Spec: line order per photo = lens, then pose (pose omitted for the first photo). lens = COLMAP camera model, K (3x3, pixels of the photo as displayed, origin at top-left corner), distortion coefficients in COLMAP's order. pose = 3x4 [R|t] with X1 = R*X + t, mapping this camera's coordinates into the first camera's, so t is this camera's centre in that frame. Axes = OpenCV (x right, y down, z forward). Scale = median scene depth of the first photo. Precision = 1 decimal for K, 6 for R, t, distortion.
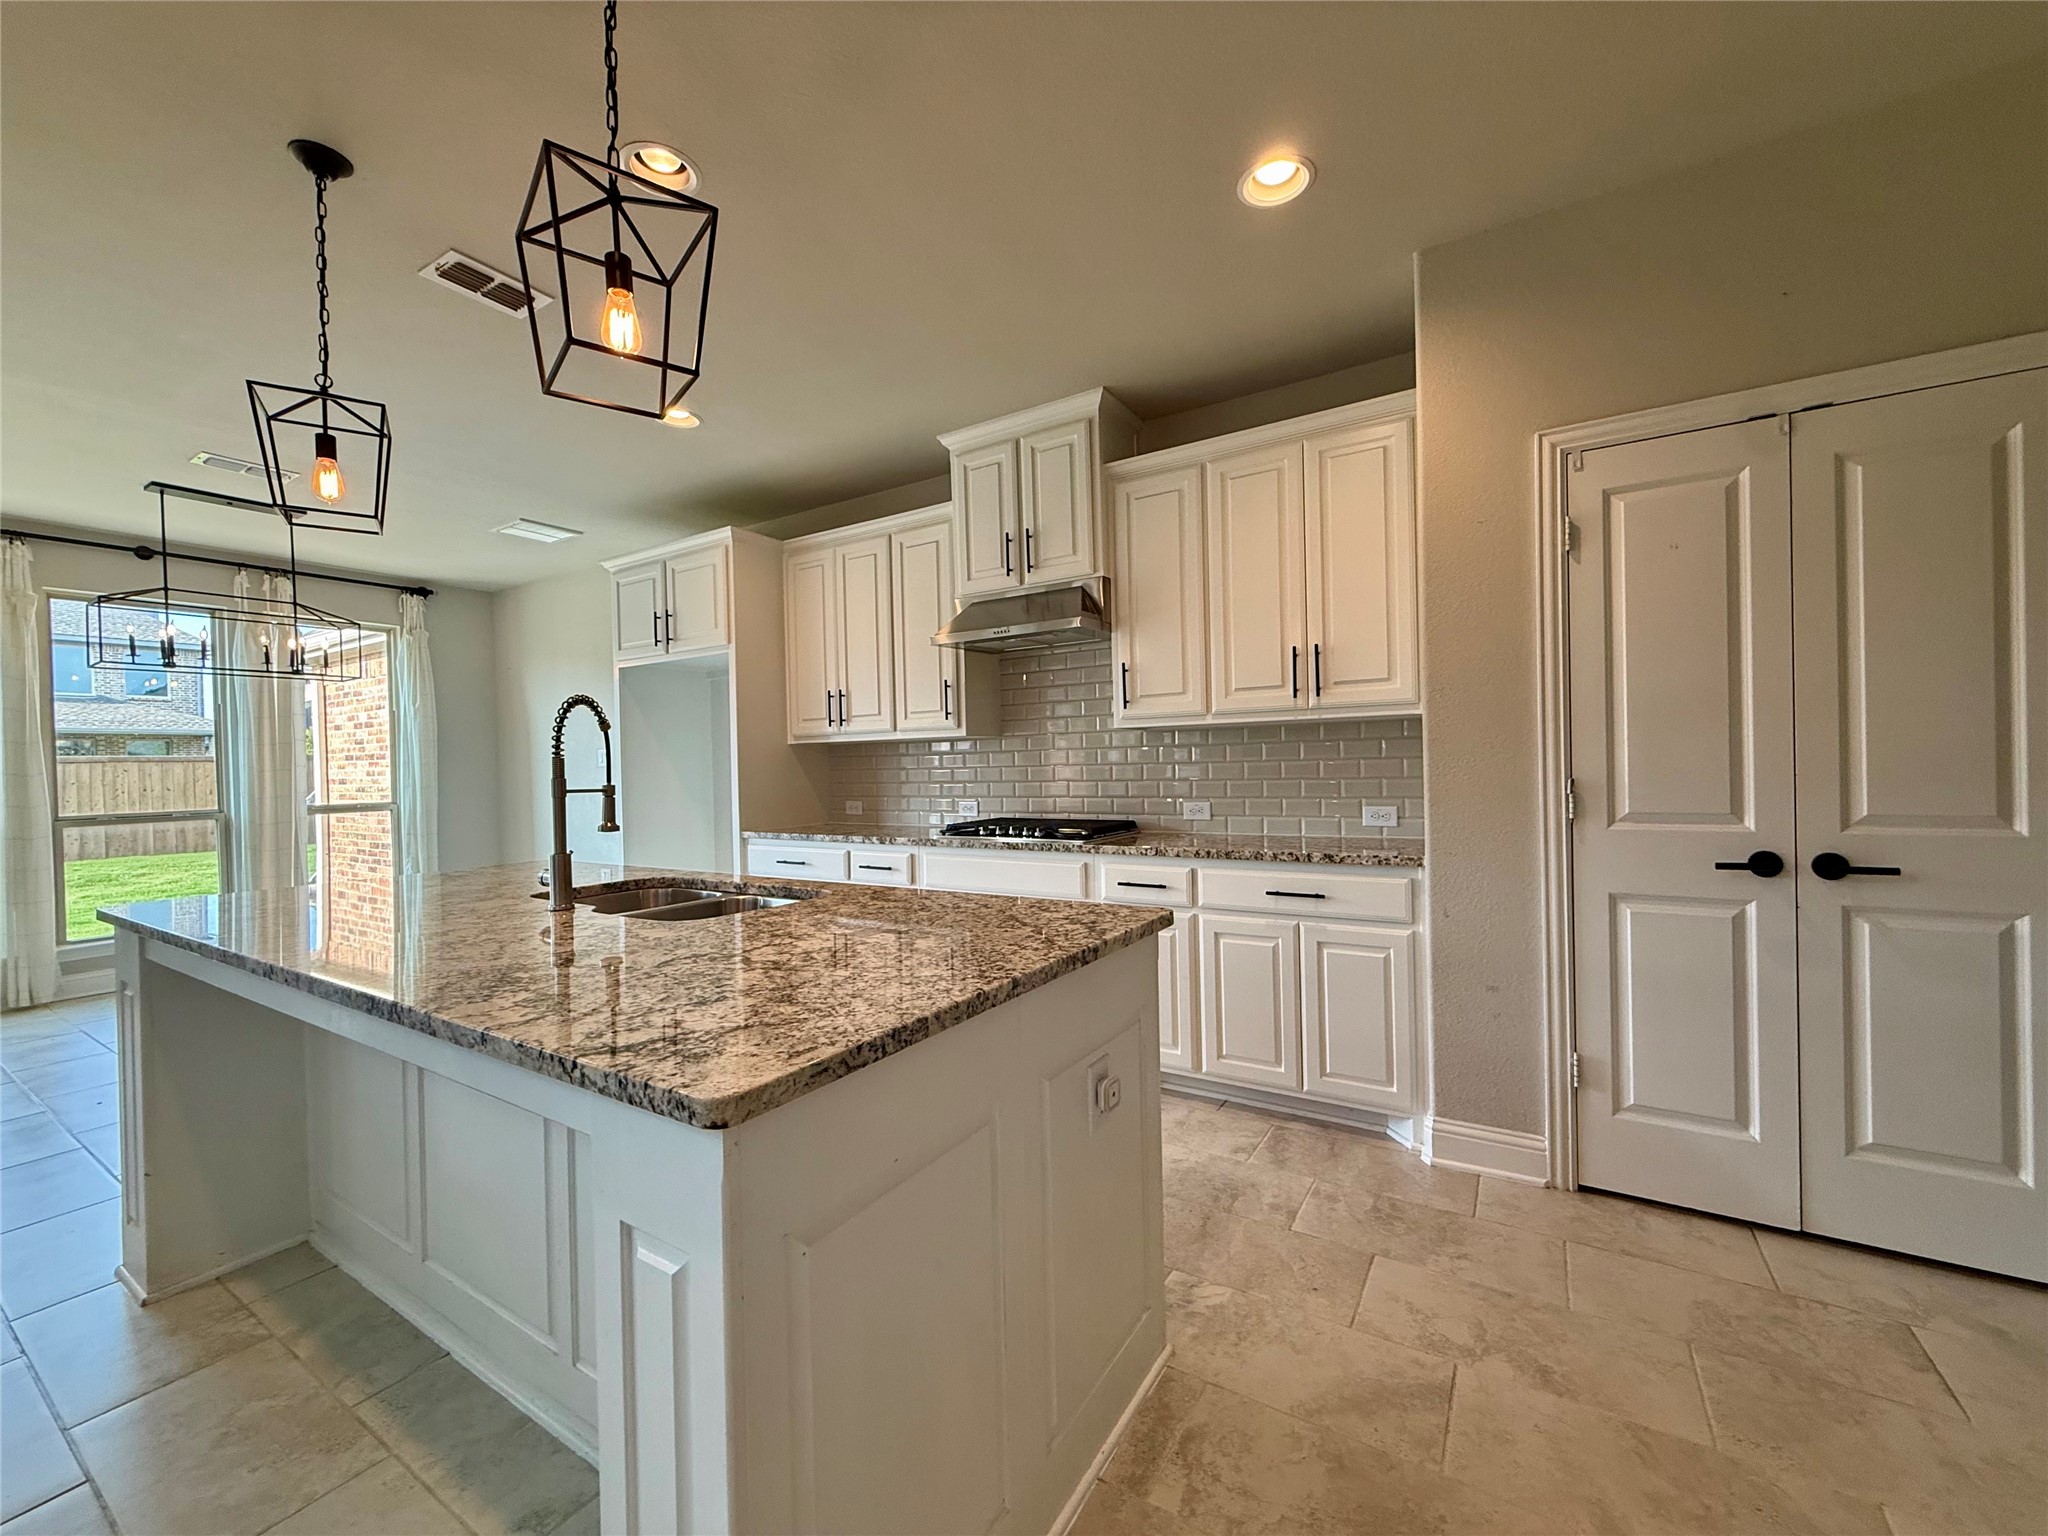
lens RADIAL K [[814.9, 0, 1019.0], [0, 814.9, 768.4], [0, 0, 1]] dist [-0.003234, 0.001039]
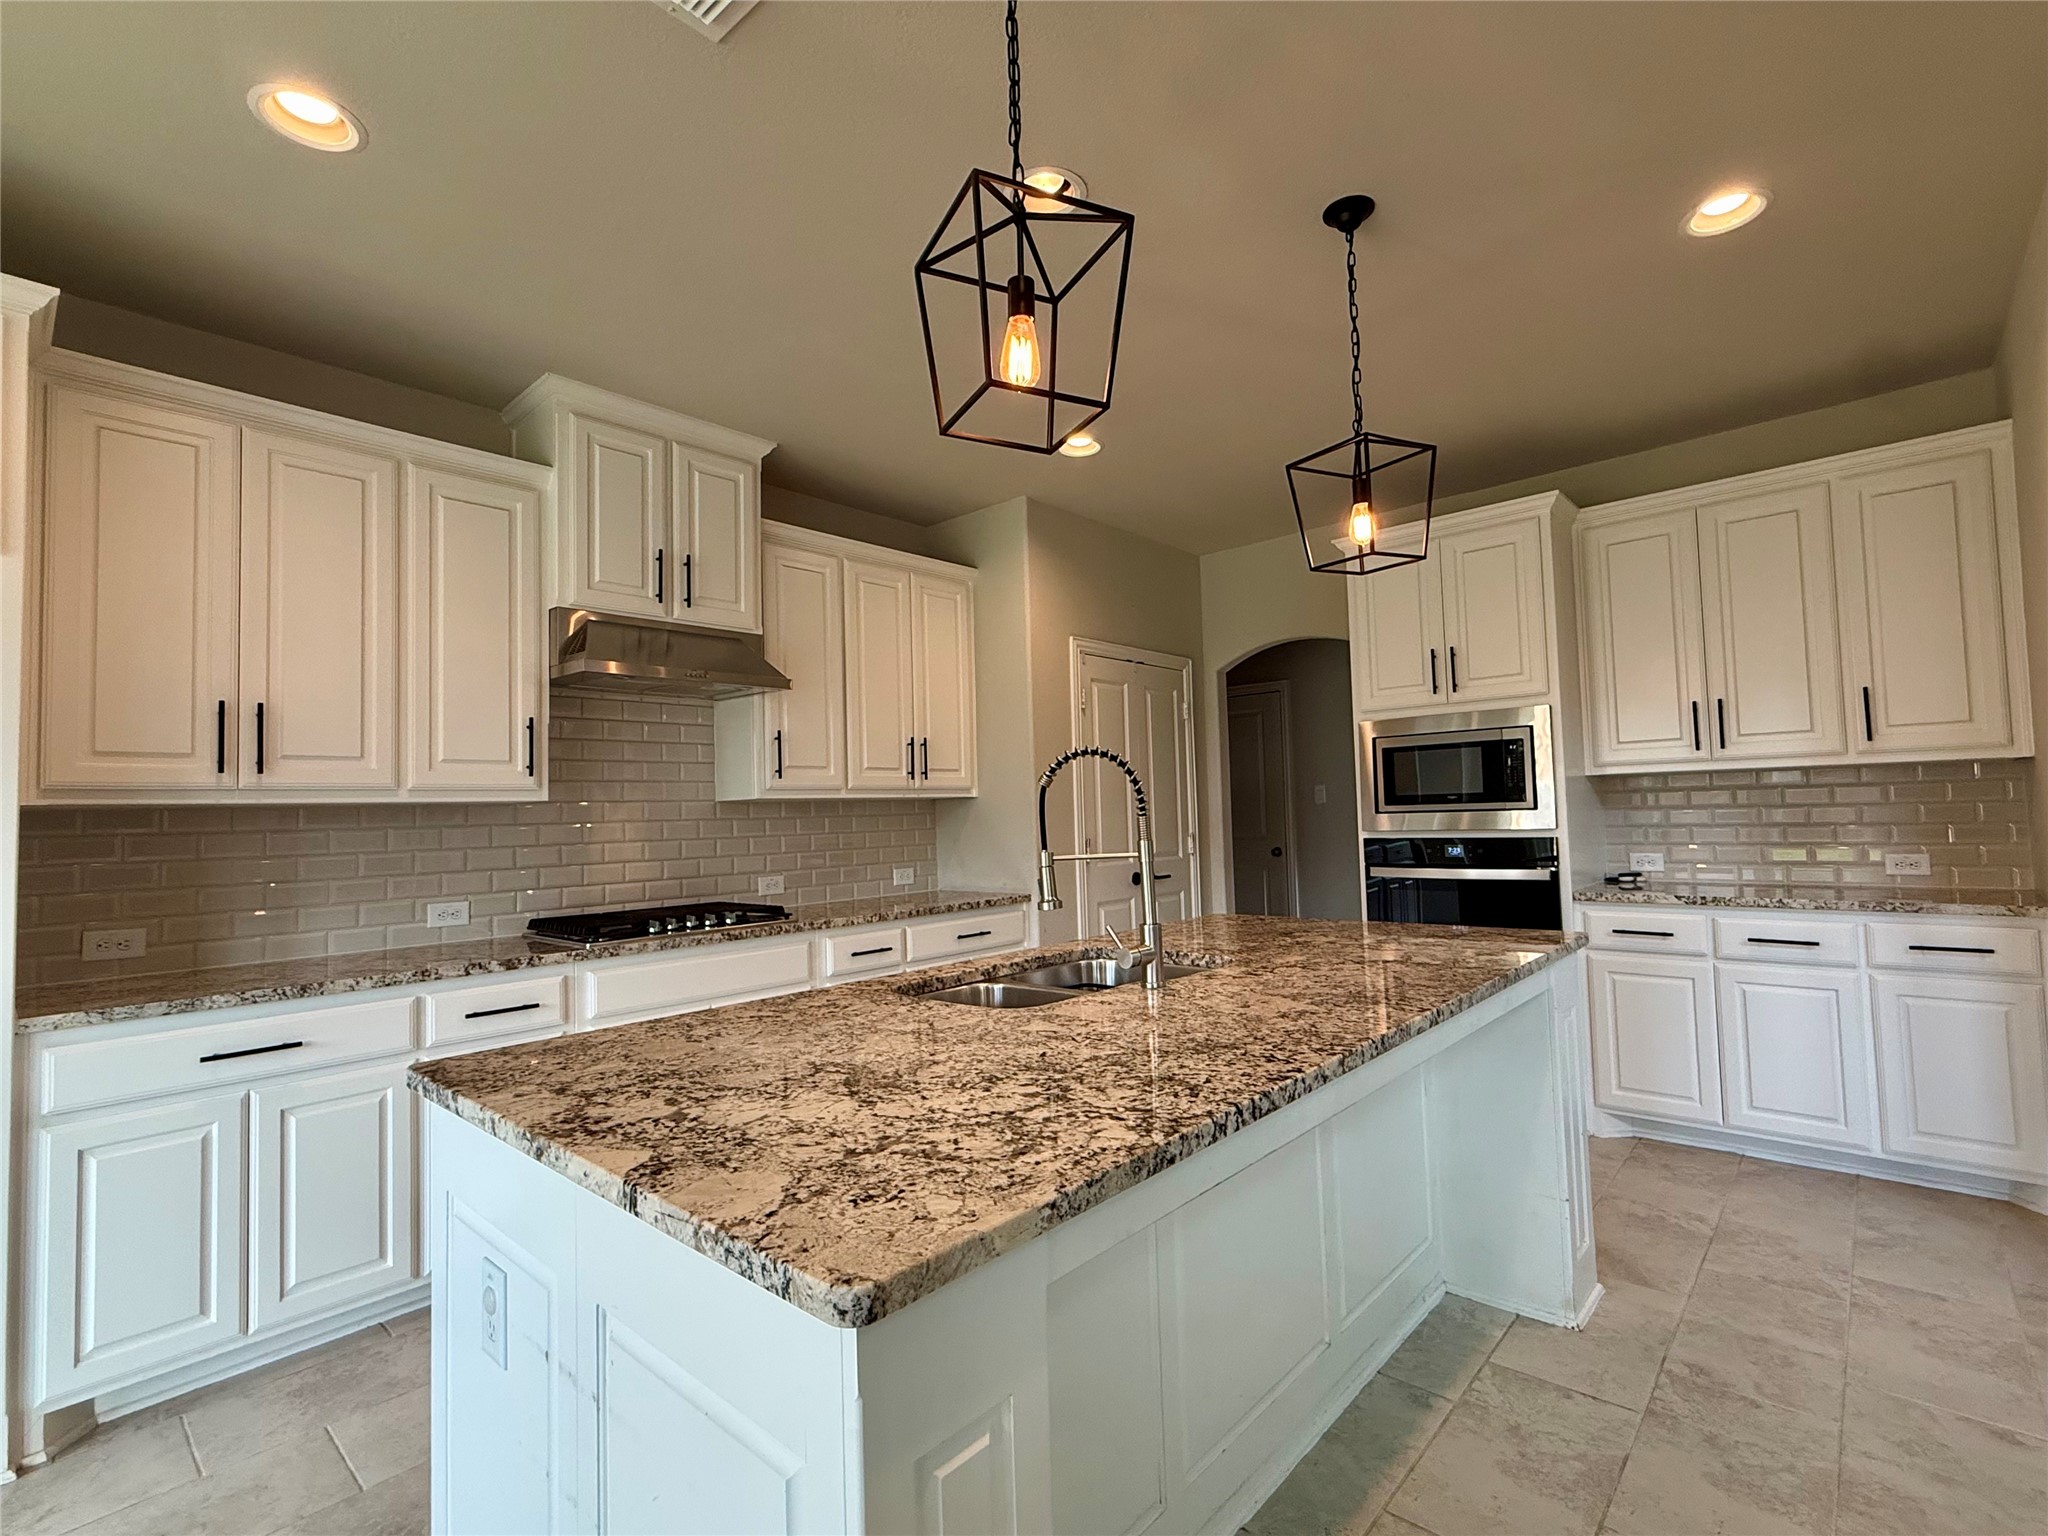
lens RADIAL K [[948.7, 0, 1020.5], [0, 948.7, 769.6], [0, 0, 1]] dist [-0.001161, -0.000196]
pose [[0.174598, 0.064412, 0.982531, -1.133305], [0.029076, 0.997086, -0.070533, 0.003048], [-0.984210, 0.040883, 0.172216, 0.664404]]
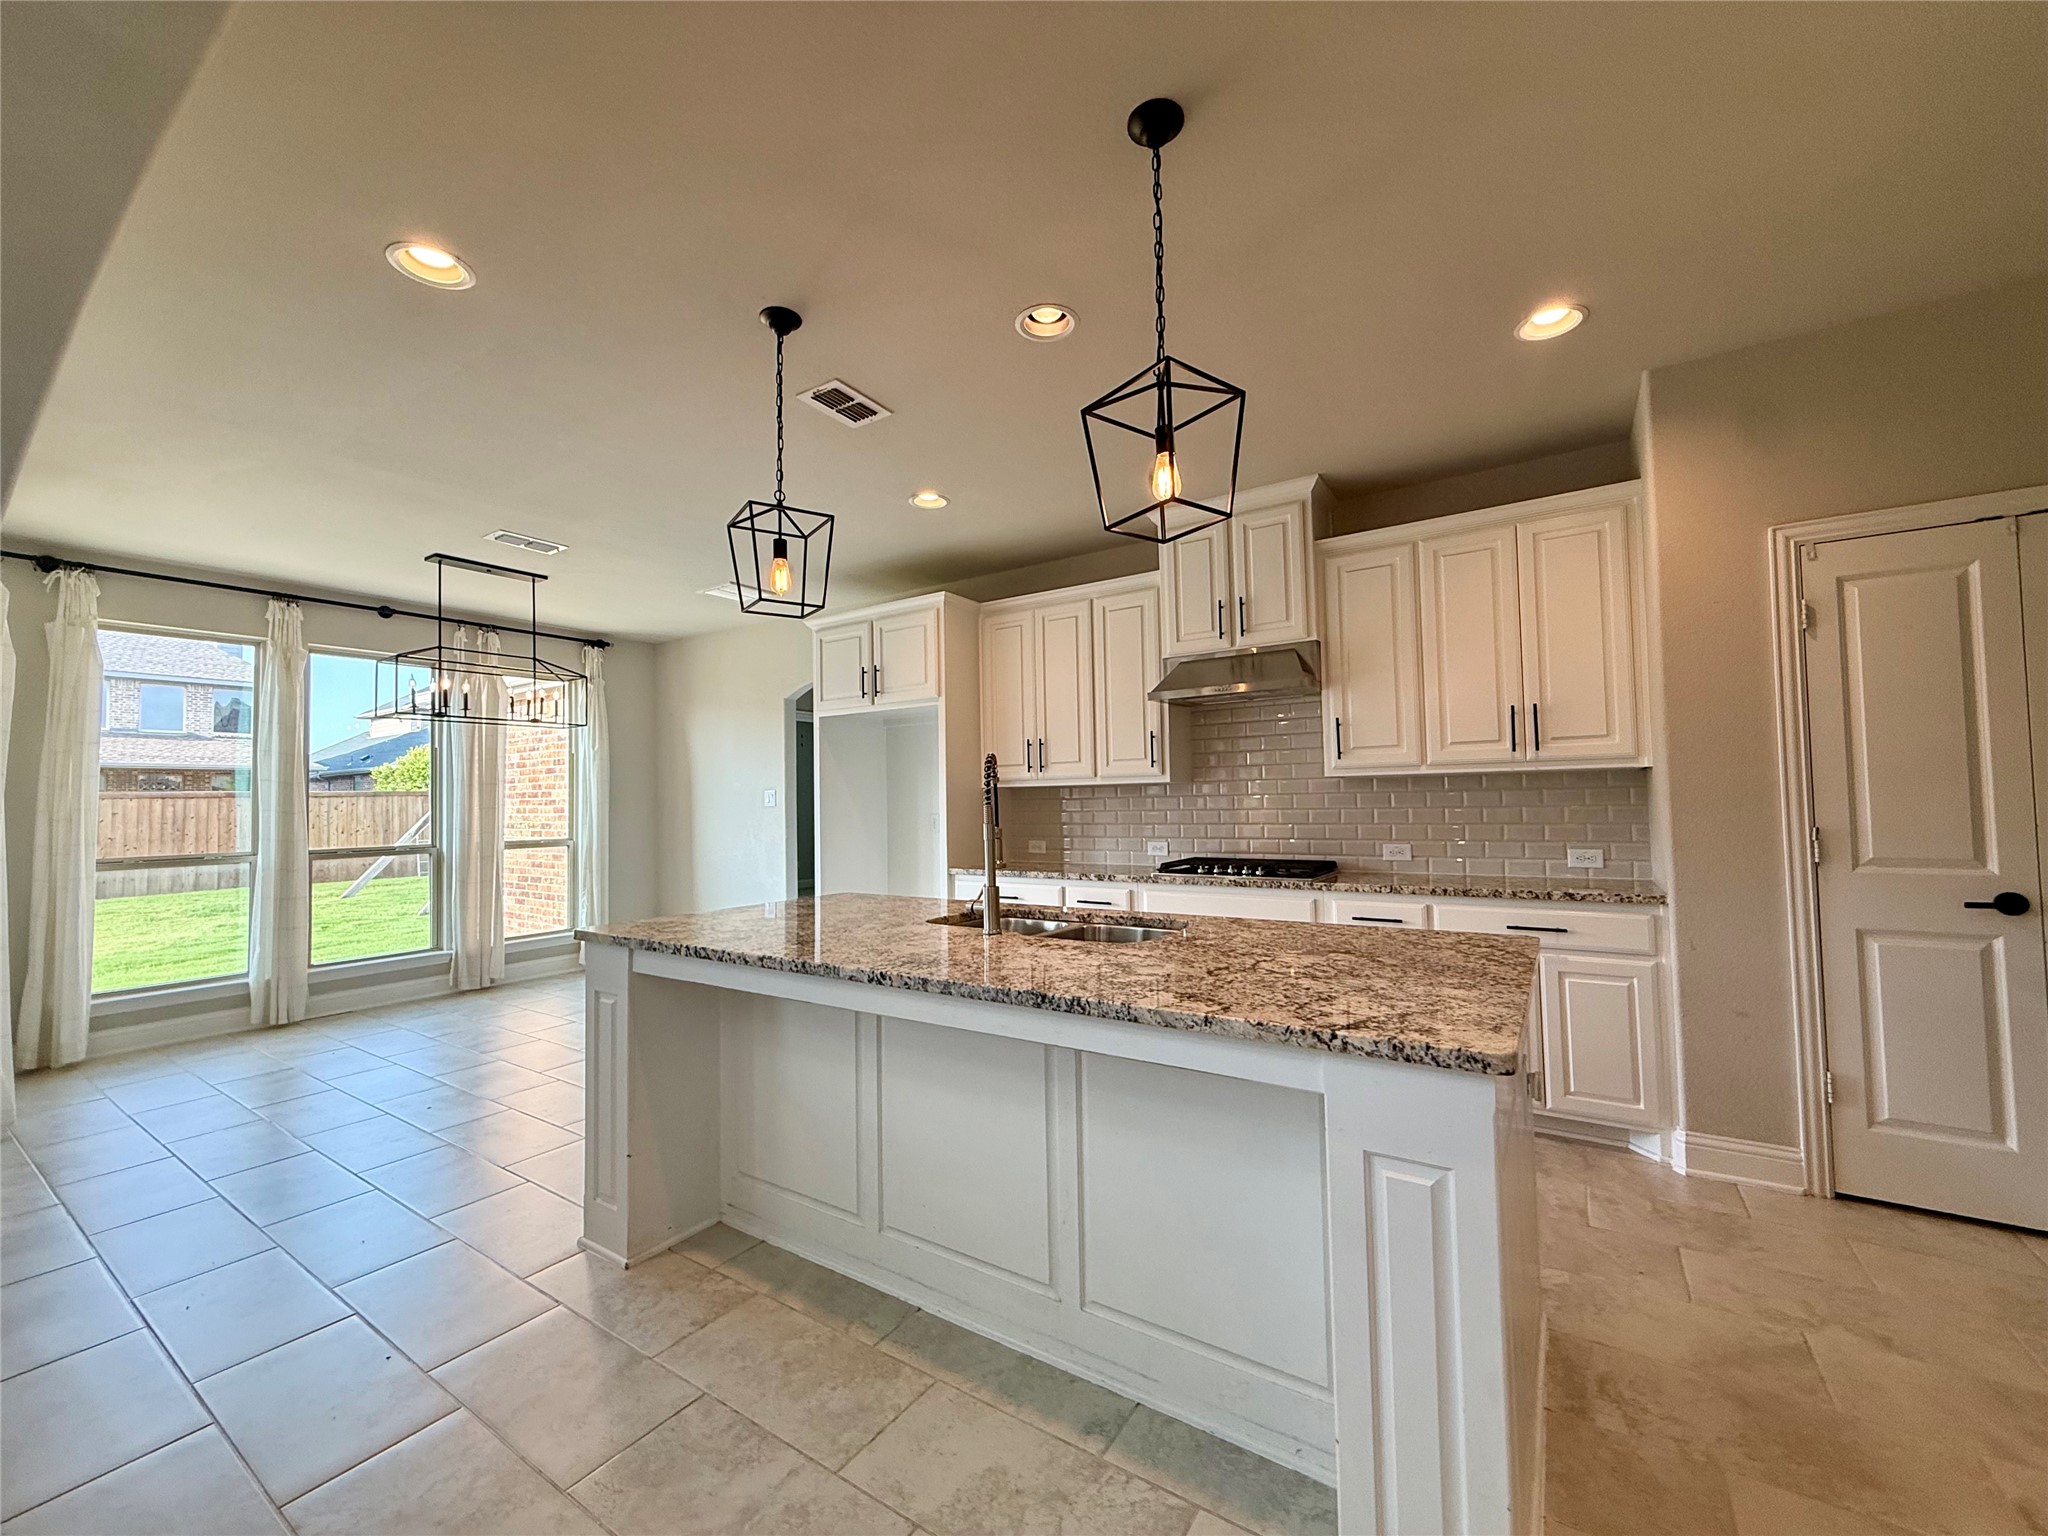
lens RADIAL K [[814.9, 0, 1019.1], [0, 814.9, 767.6], [0, 0, 1]] dist [-0.003234, 0.001039]
pose [[0.999635, 0.003771, -0.026753, -0.342119], [-0.005019, 0.998894, -0.046746, -0.010137], [0.026547, 0.046863, 0.998548, -0.142980]]
